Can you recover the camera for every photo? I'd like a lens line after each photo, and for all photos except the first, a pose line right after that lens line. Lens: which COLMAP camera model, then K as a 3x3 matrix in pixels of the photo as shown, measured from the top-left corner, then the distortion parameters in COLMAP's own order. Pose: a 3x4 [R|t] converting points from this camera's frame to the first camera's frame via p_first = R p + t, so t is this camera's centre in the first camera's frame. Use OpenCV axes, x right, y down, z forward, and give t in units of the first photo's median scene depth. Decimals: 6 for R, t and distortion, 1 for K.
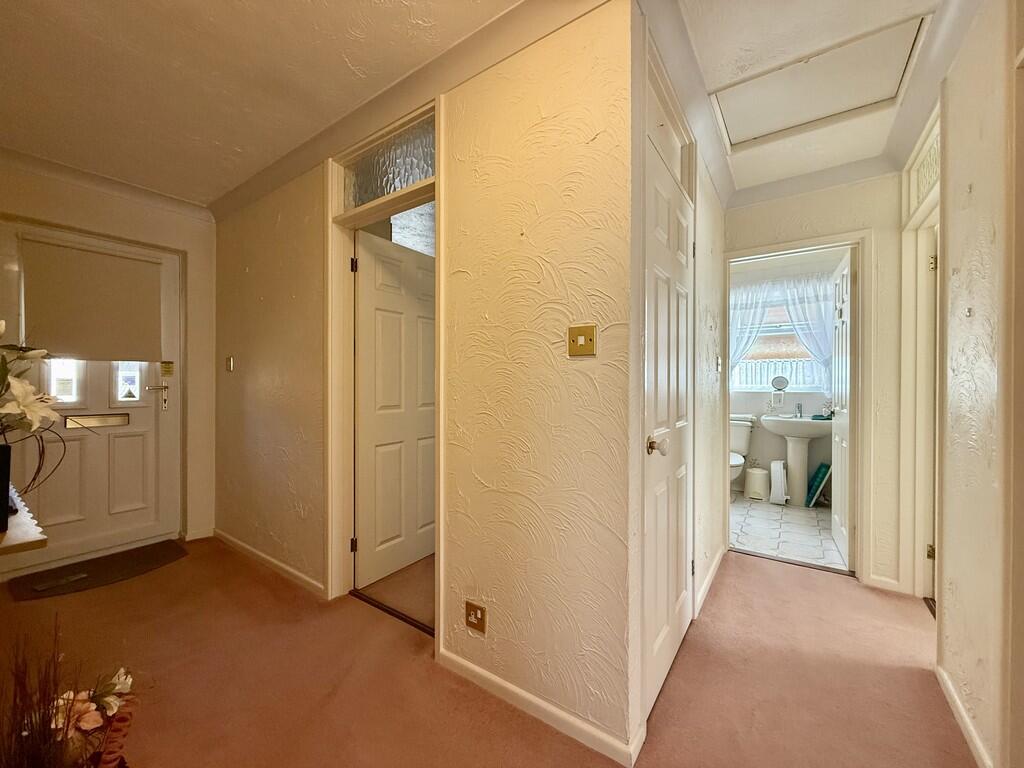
lens RADIAL K [[408.2, 0, 512.8], [0, 408.2, 386.5], [0, 0, 1]] dist [-0.002523, 0.000053]
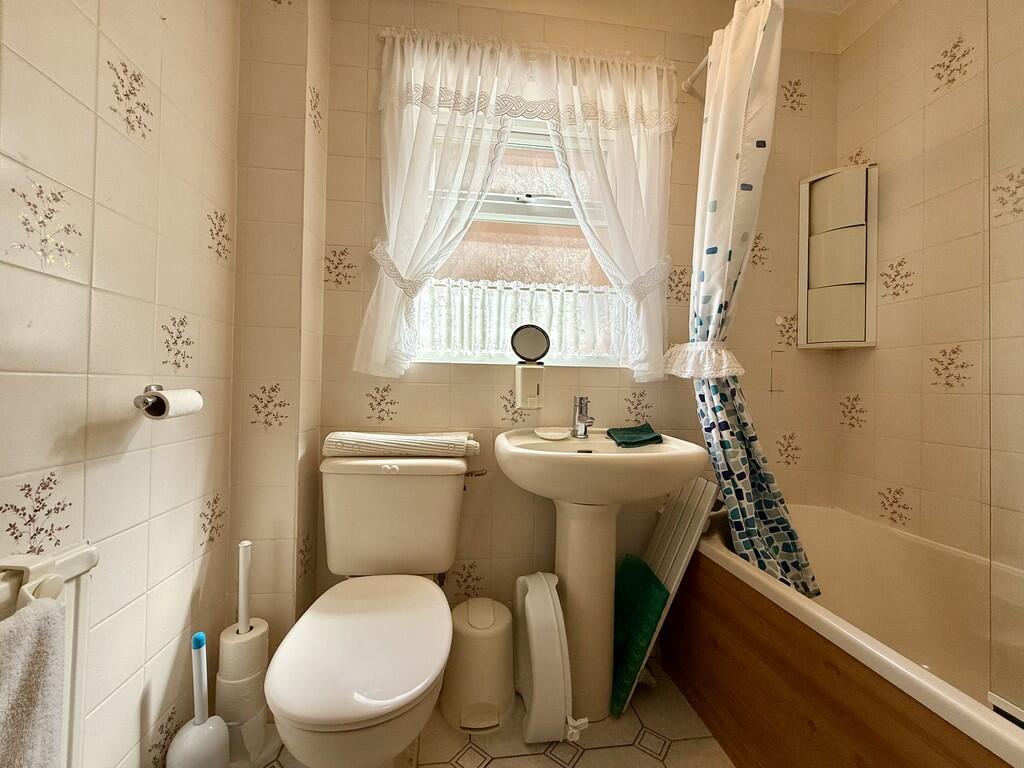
lens RADIAL K [[408.2, 0, 510.1], [0, 408.2, 384.6], [0, 0, 1]] dist [-0.002523, 0.000053]
pose [[0.735513, 0.016967, 0.677298, 0.397147], [-0.018312, 0.999819, -0.005161, 0.032140], [-0.677263, -0.008607, 0.735690, 0.747529]]
